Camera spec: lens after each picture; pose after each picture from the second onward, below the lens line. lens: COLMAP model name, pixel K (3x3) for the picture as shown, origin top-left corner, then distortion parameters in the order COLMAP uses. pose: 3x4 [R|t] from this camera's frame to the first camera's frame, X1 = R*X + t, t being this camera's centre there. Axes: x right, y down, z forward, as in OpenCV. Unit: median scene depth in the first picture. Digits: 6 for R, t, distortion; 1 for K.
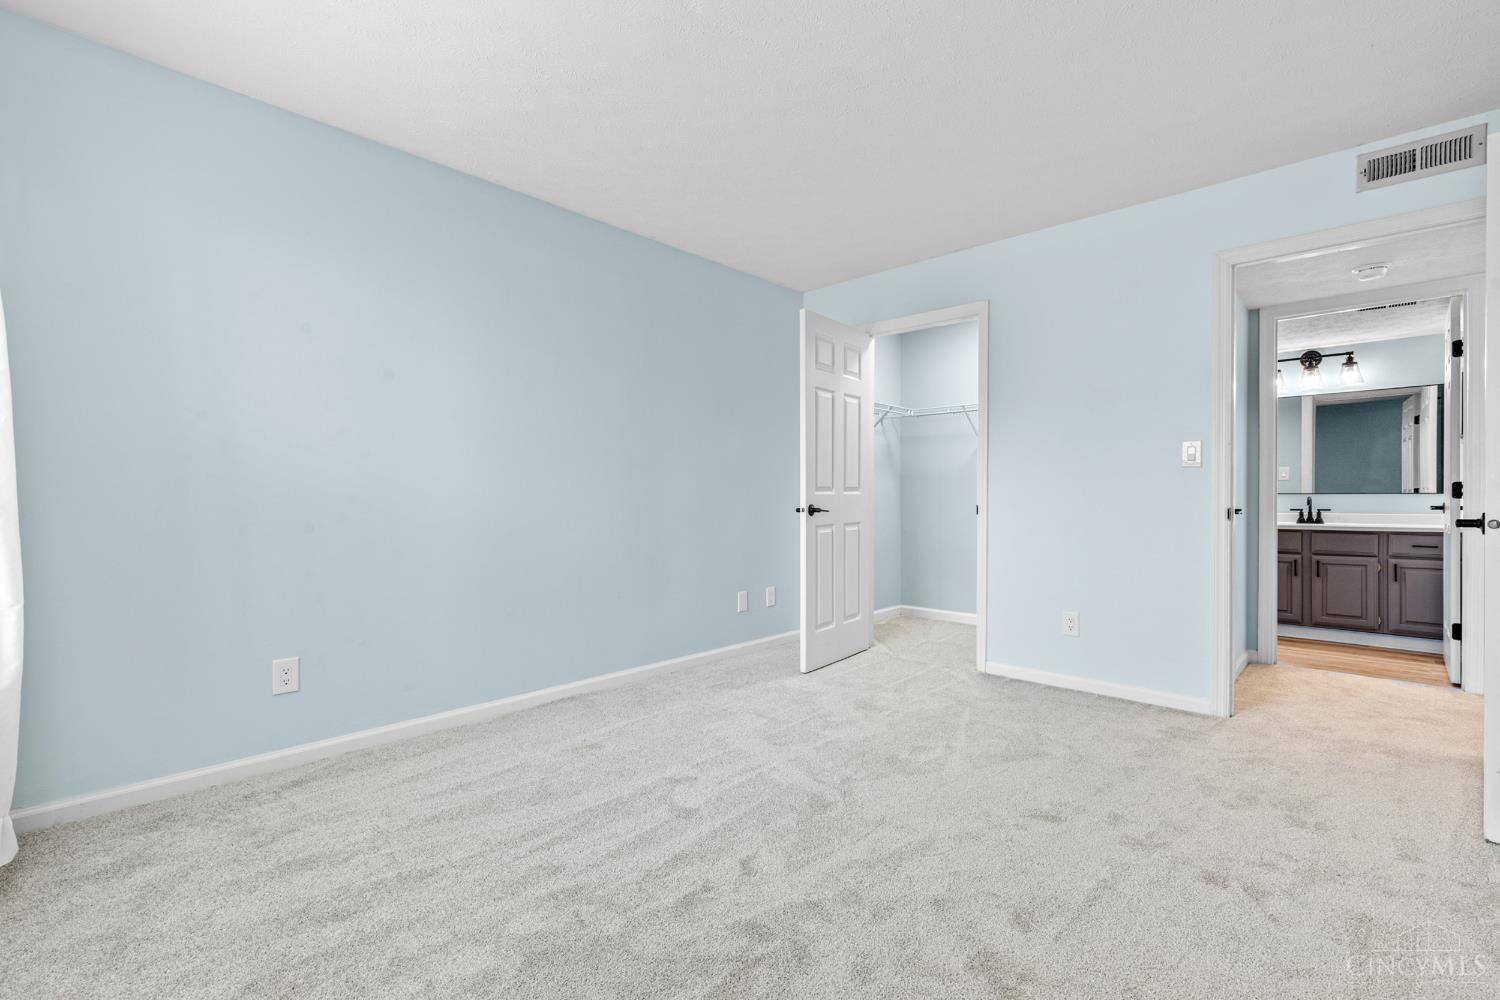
lens RADIAL K [[674.1, 0, 744.8], [0, 674.1, 491.7], [0, 0, 1]] dist [0.005148, -0.000304]
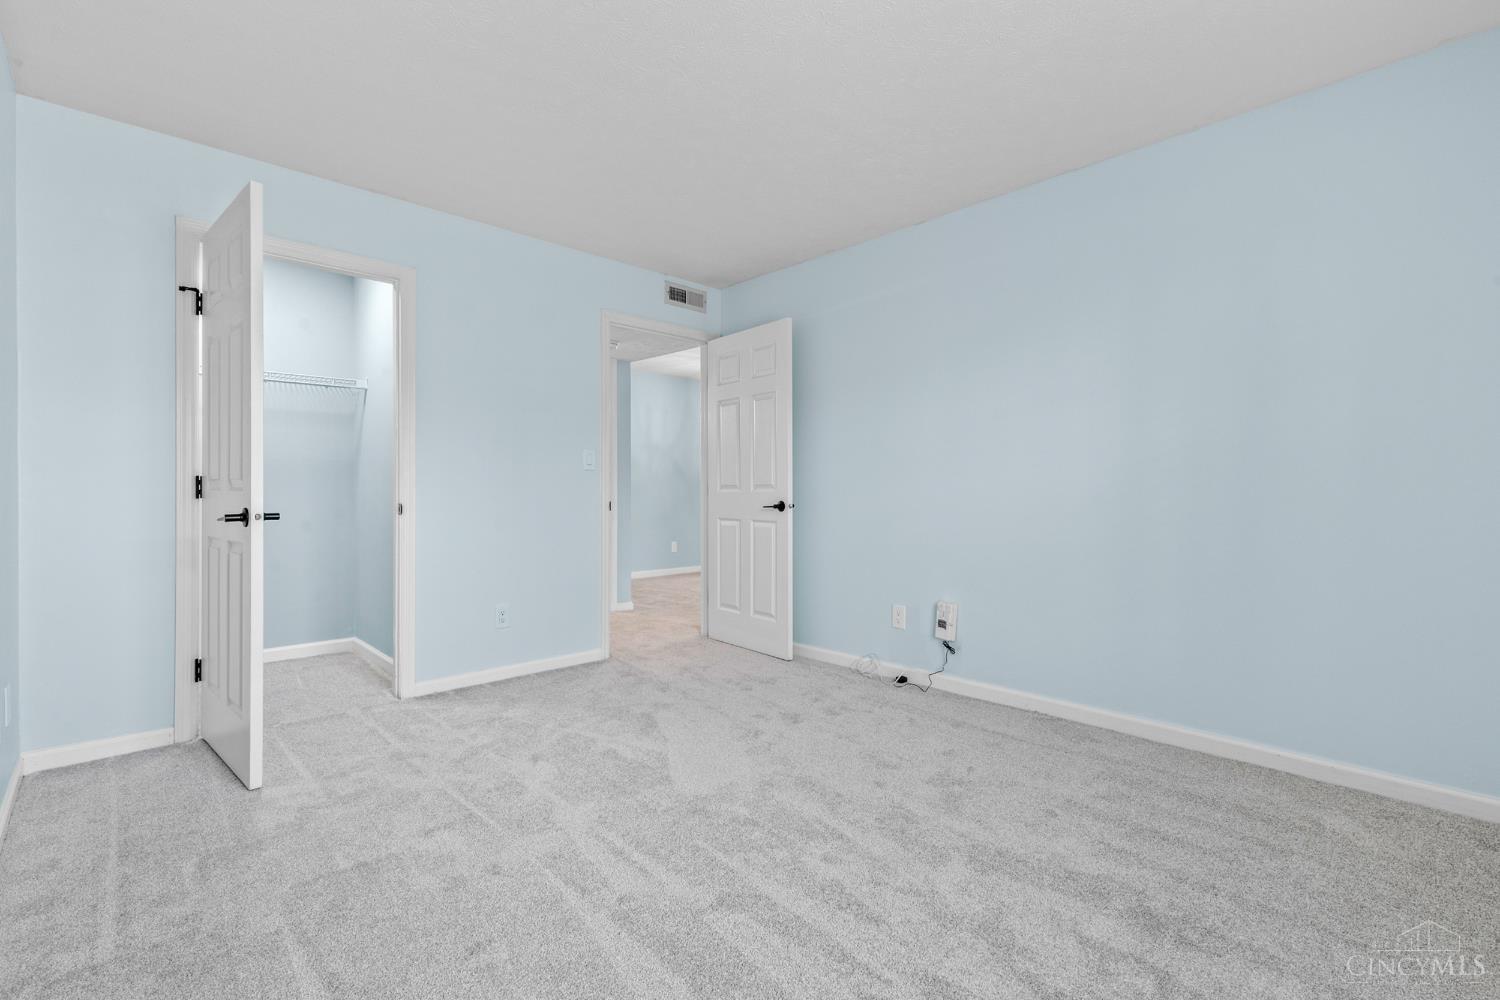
lens RADIAL K [[674.1, 0, 744.8], [0, 674.1, 491.7], [0, 0, 1]] dist [0.005148, -0.000304]
pose [[0.045244, 0.002381, 0.998973, -0.669710], [-0.003267, 0.999992, -0.002235, 0.006013], [-0.998971, -0.003162, 0.045252, 0.732740]]
